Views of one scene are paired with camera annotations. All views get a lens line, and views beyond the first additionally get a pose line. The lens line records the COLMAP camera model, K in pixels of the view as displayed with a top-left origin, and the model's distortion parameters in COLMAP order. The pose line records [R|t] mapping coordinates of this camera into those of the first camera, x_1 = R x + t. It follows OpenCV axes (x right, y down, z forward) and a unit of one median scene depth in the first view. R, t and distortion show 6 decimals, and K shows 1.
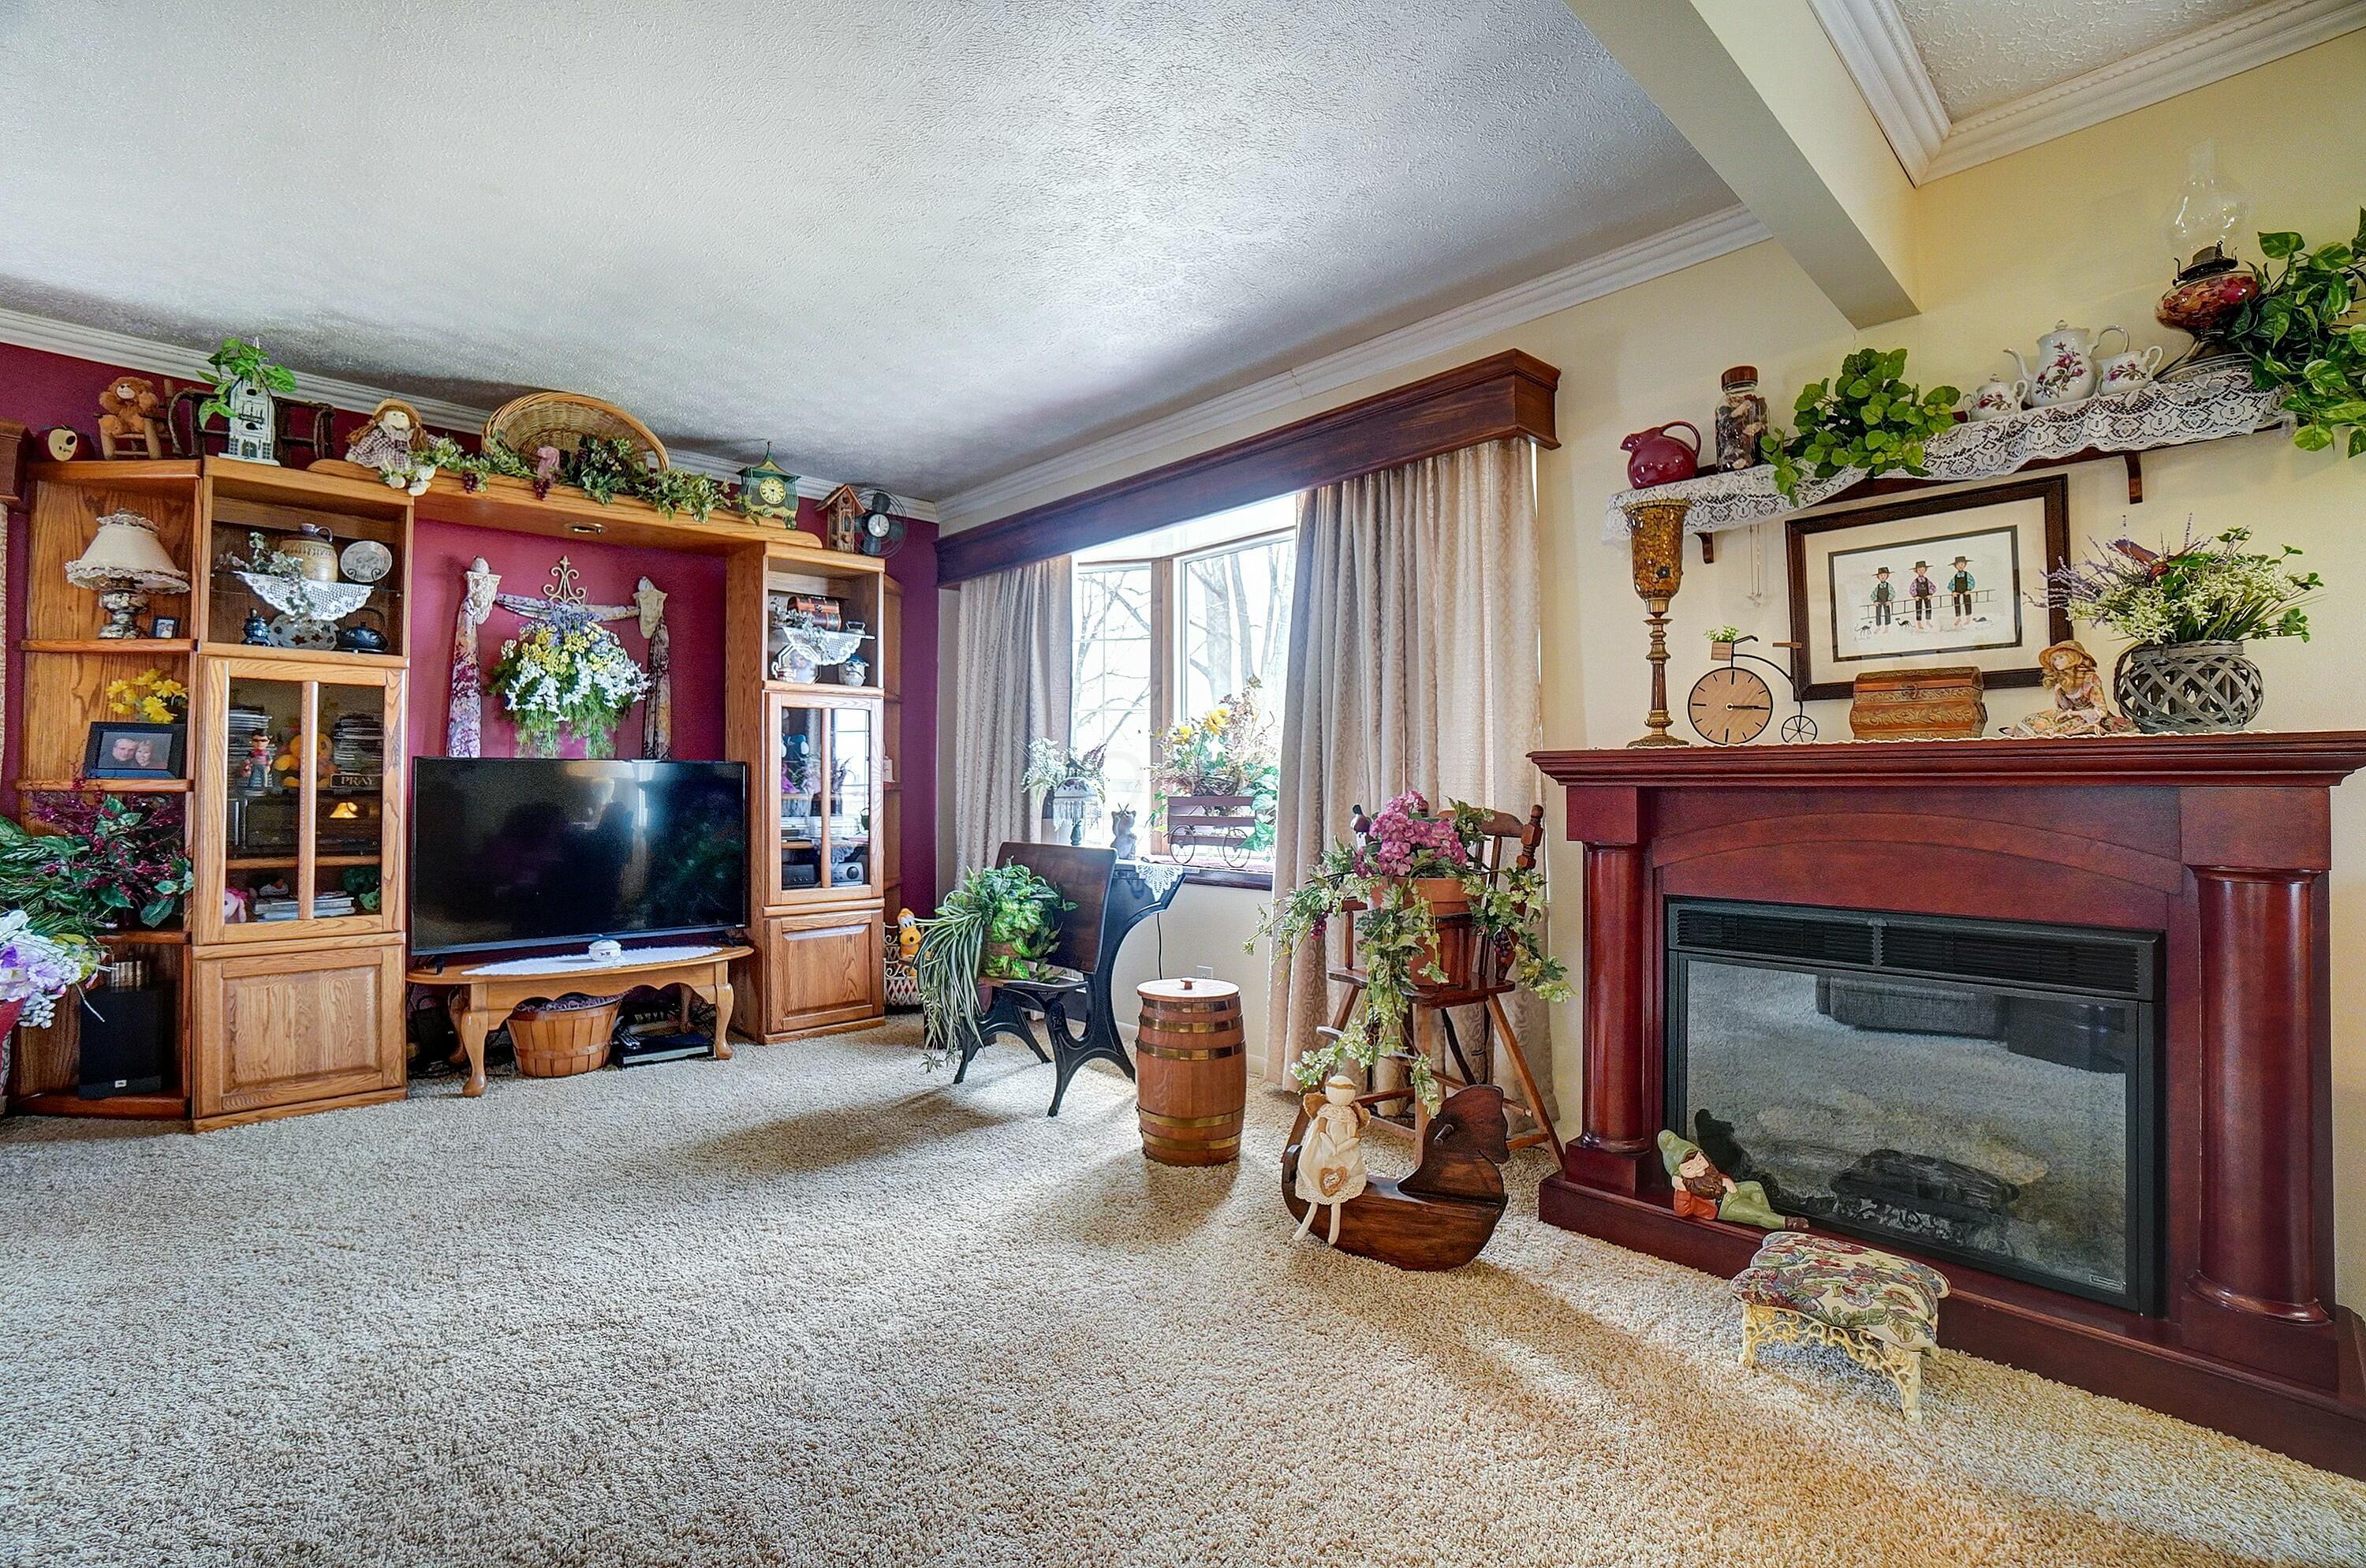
lens RADIAL K [[1041.3, 0, 1189.5], [0, 1041.3, 743.3], [0, 0, 1]] dist [-0.033635, -0.000006]
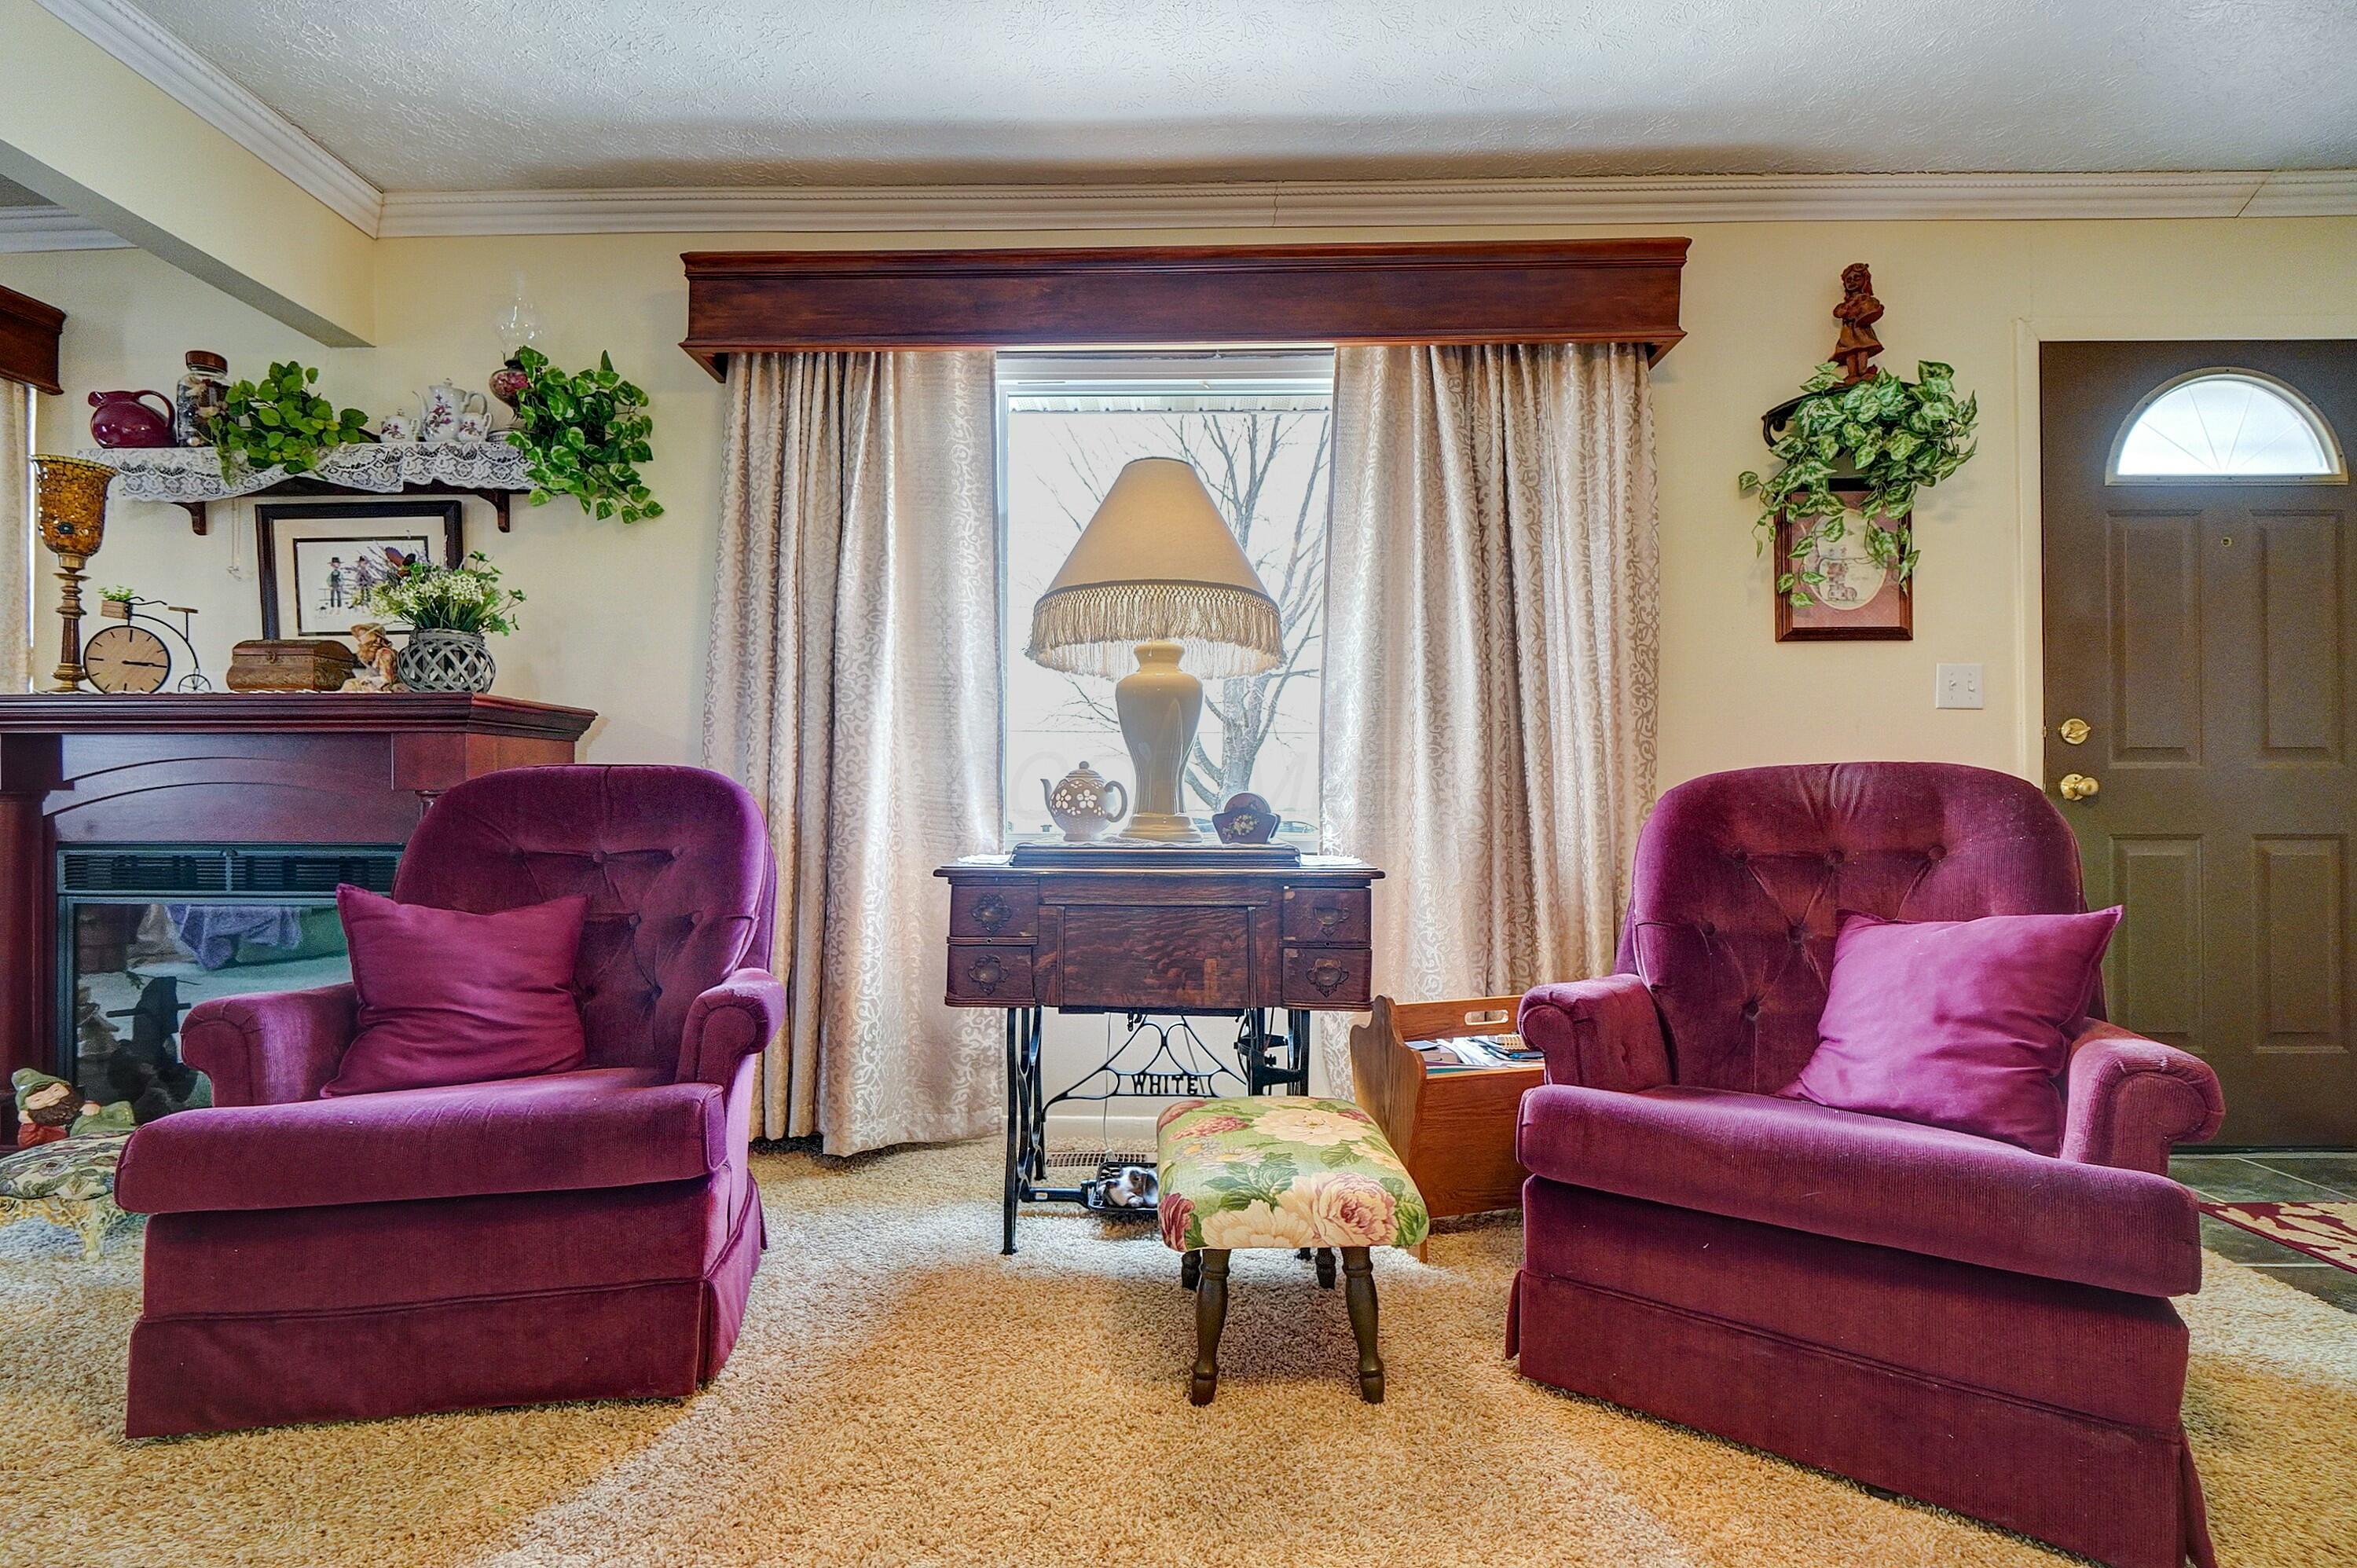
lens RADIAL K [[1049.0, 0, 1183.7], [0, 1049.0, 776.5], [0, 0, 1]] dist [-0.001702, -0.000113]
pose [[0.717961, 0.020864, 0.695771, 0.383628], [-0.028902, 0.999582, -0.000150, 0.035186], [-0.695483, -0.020001, 0.718264, -0.374528]]
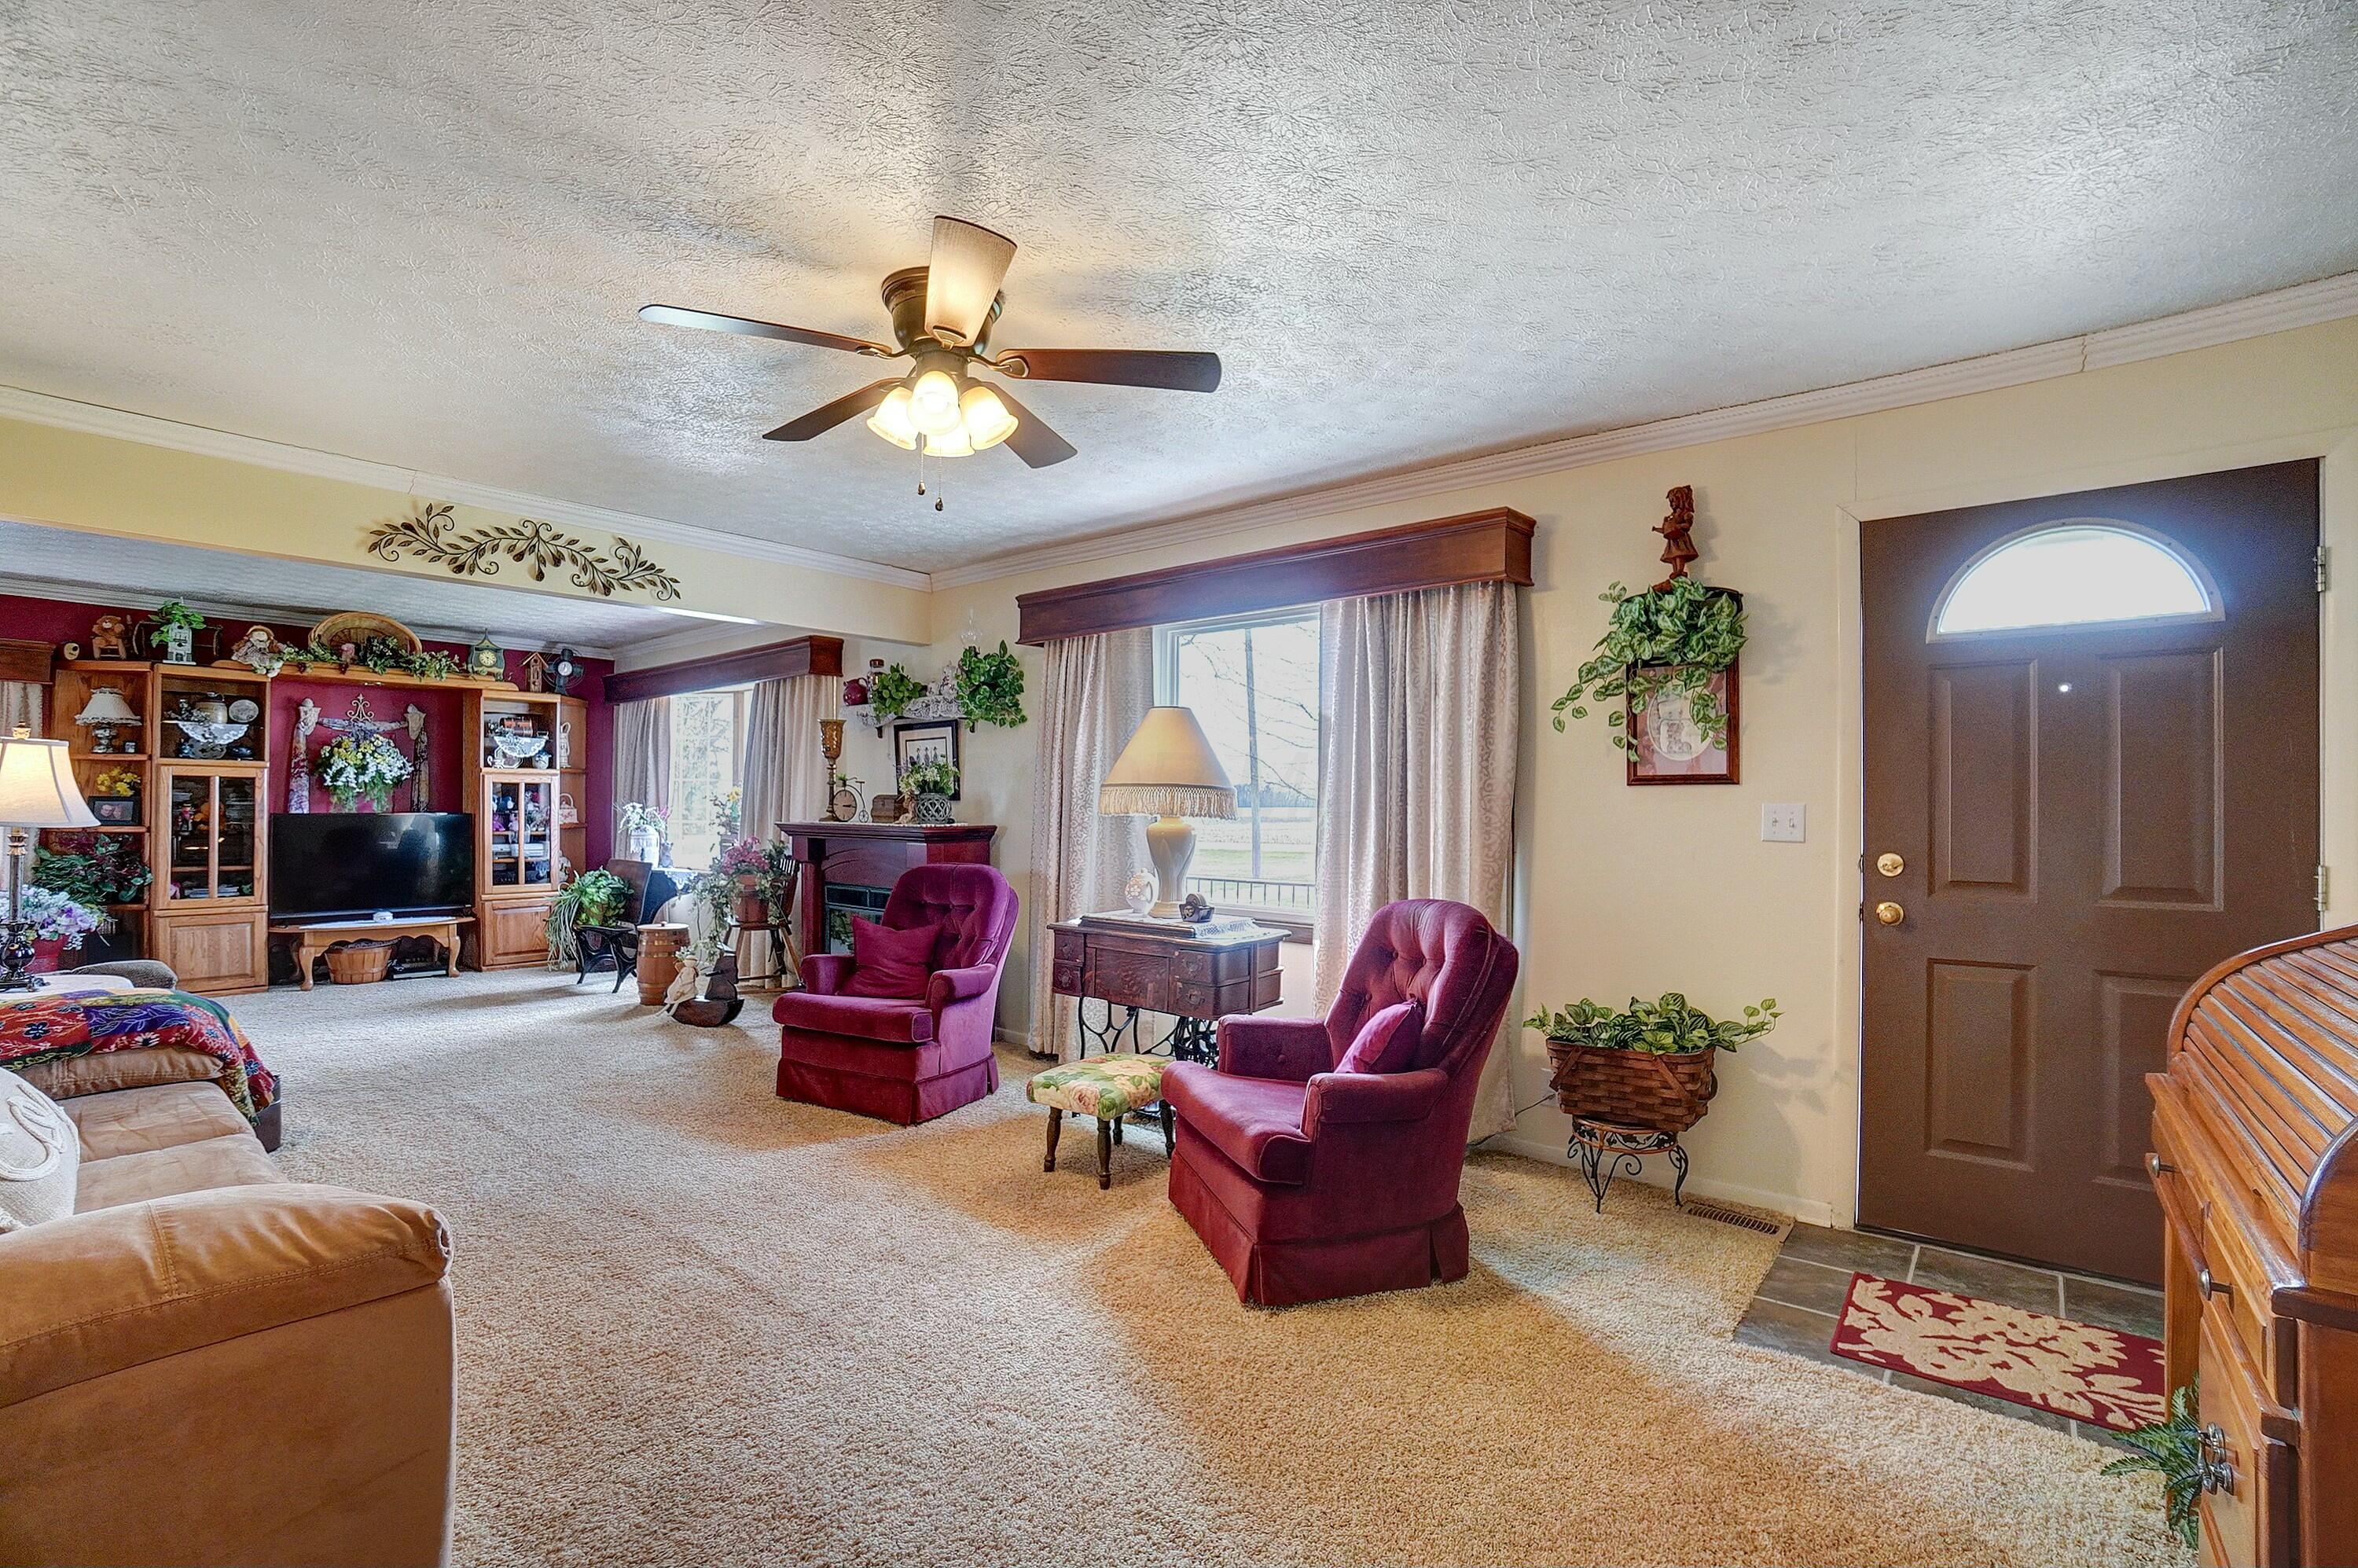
lens RADIAL K [[1021.8, 0, 1179.0], [0, 1021.8, 784.0], [0, 0, 1]] dist [-0.026542, 0.000619]
pose [[0.993290, 0.008634, 0.115326, 0.713899], [-0.010946, 0.999751, 0.019430, -0.098145], [-0.115130, -0.020562, 0.993138, -1.057999]]
